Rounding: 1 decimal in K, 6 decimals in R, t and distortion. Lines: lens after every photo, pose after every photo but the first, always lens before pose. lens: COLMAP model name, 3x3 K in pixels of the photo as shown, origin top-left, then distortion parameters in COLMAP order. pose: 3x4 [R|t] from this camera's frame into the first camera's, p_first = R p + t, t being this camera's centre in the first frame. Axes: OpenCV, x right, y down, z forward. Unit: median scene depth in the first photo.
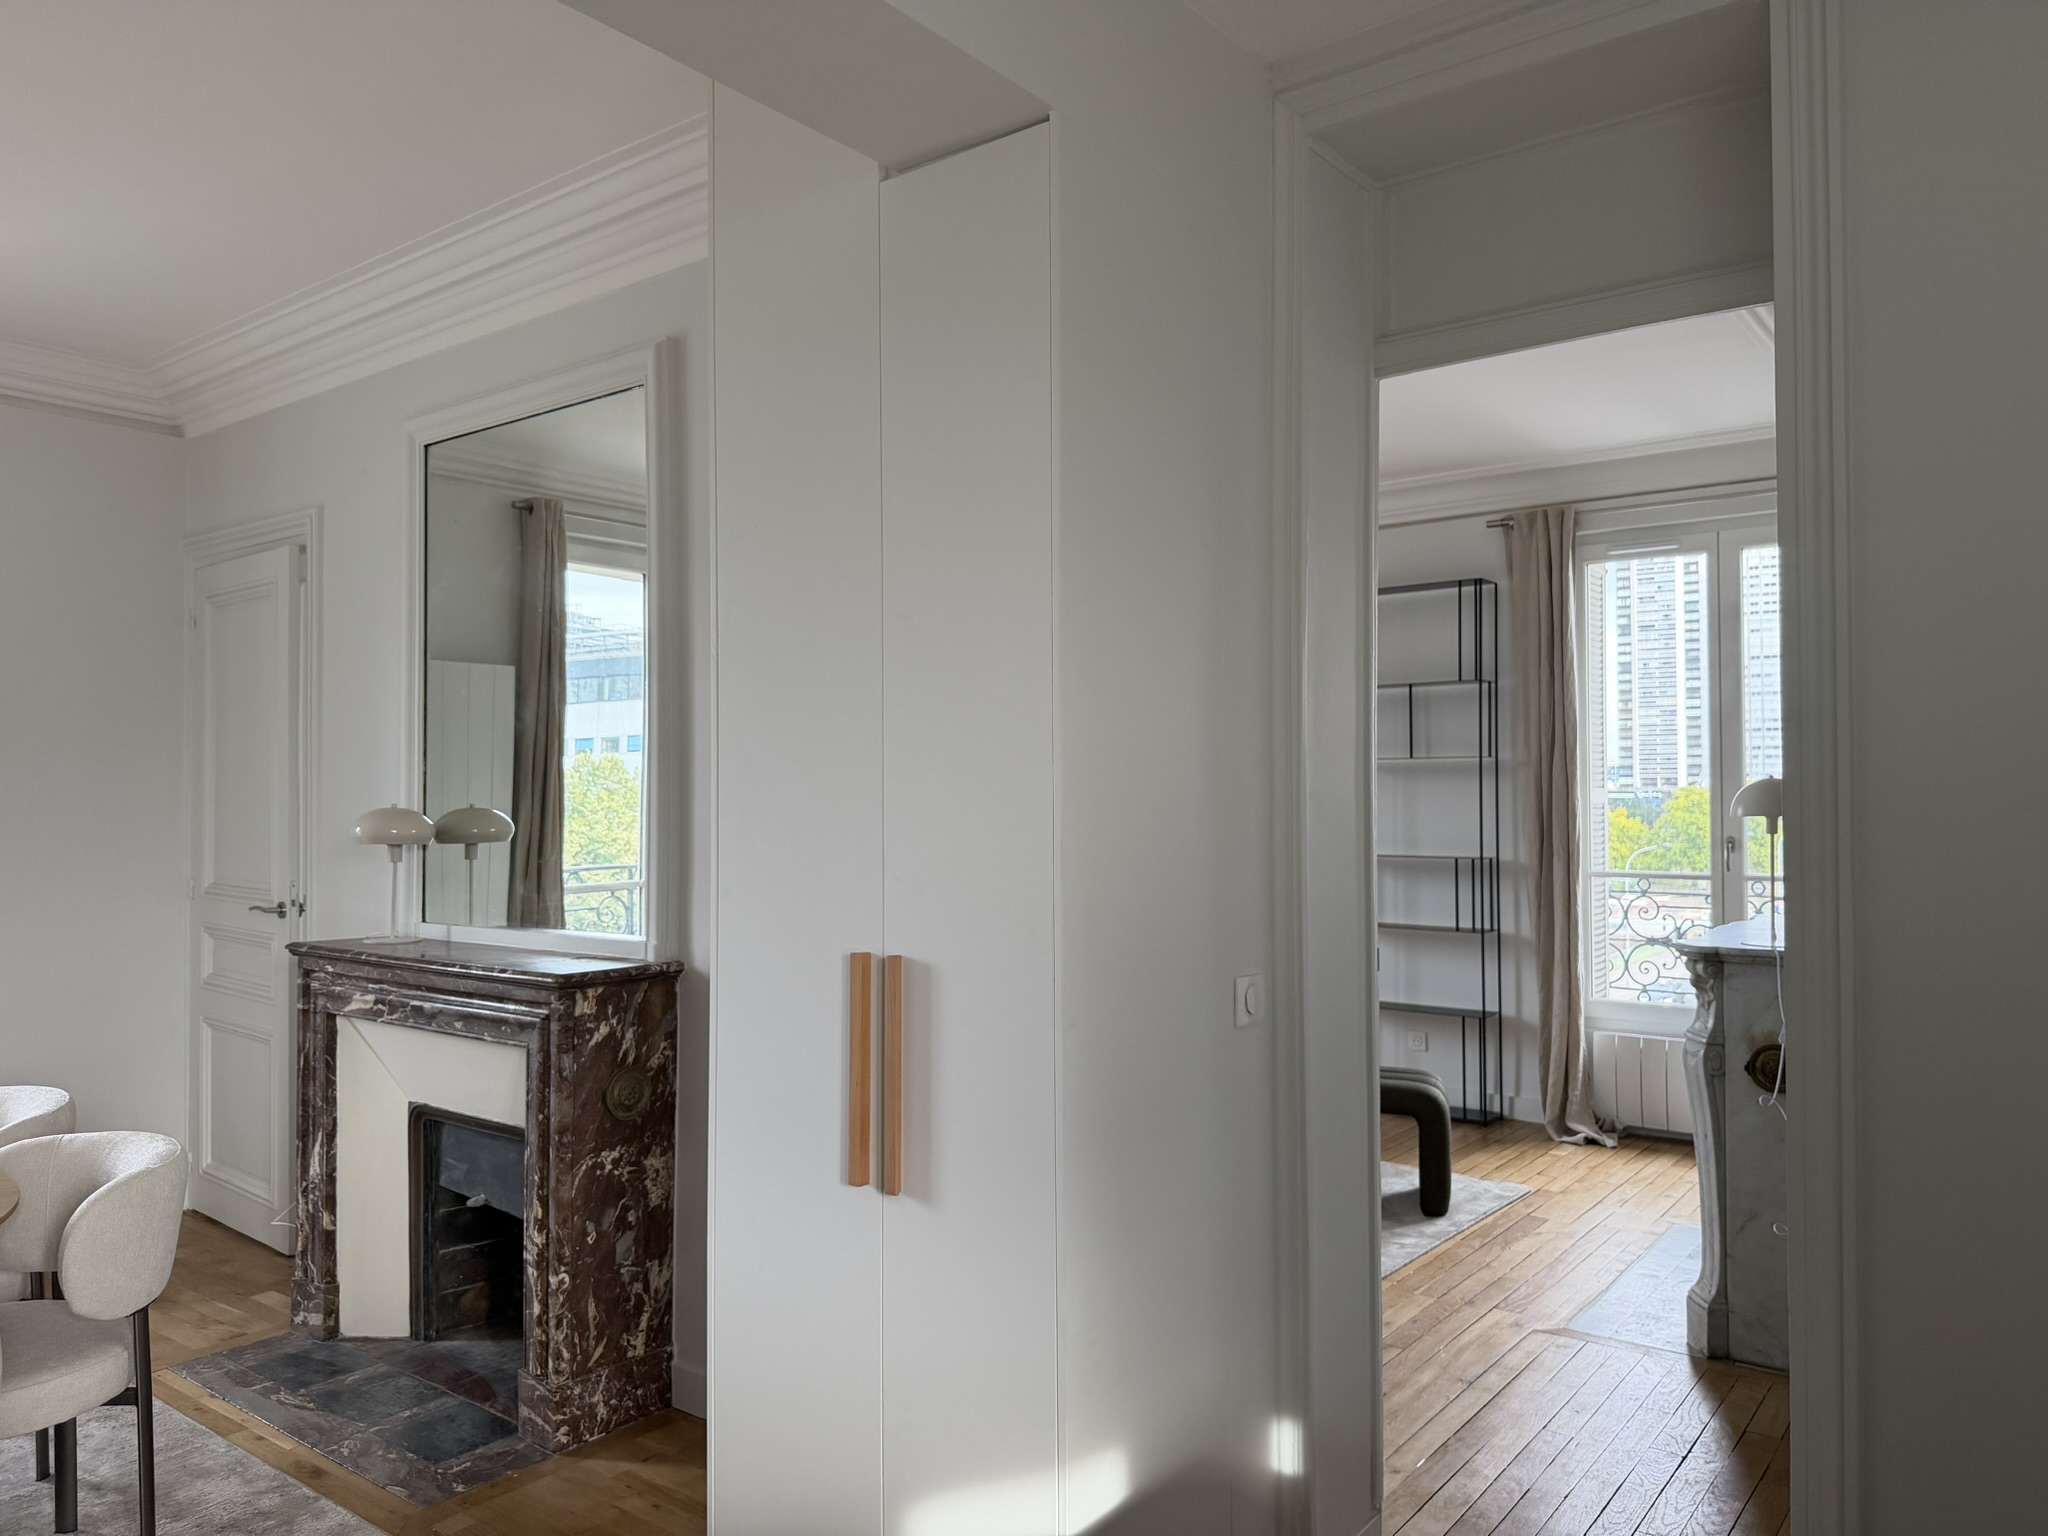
lens RADIAL K [[1443.5, 0, 1005.1], [0, 1443.5, 771.4], [0, 0, 1]] dist [-0.007066, -0.010640]
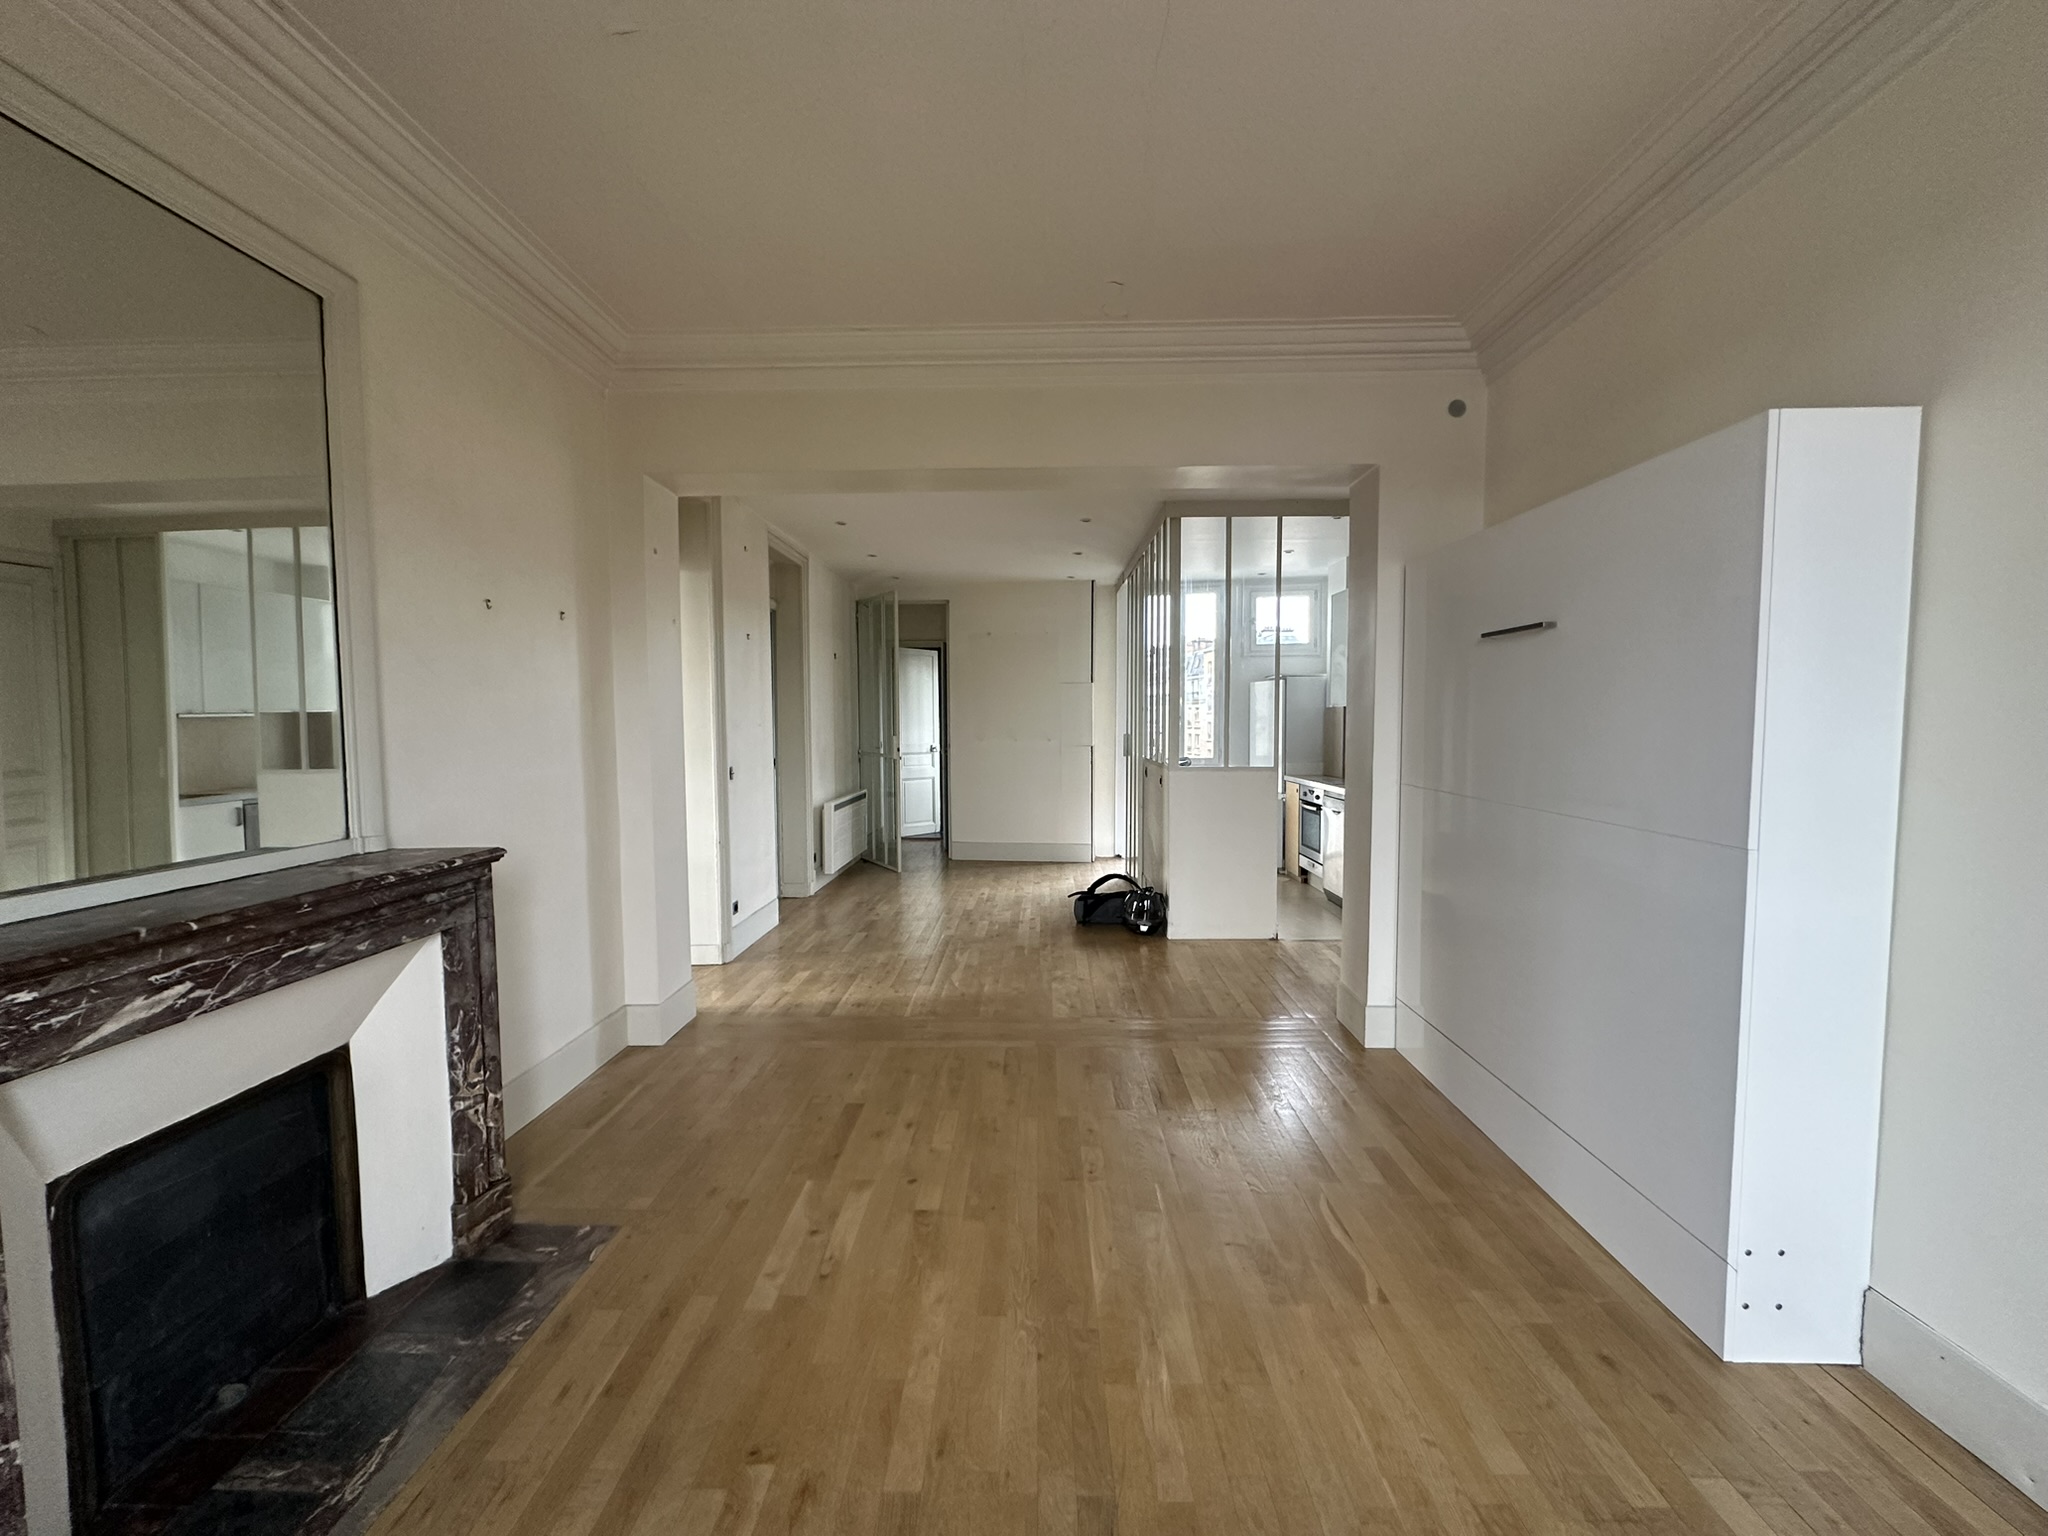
lens RADIAL K [[819.1, 0, 1022.4], [0, 819.1, 763.1], [0, 0, 1]] dist [-0.000236, -0.000250]
pose [[-0.587208, -0.041036, 0.808395, -0.085613], [-0.019044, 0.999138, 0.036885, 0.002621], [-0.809212, 0.006264, -0.587484, 0.079220]]
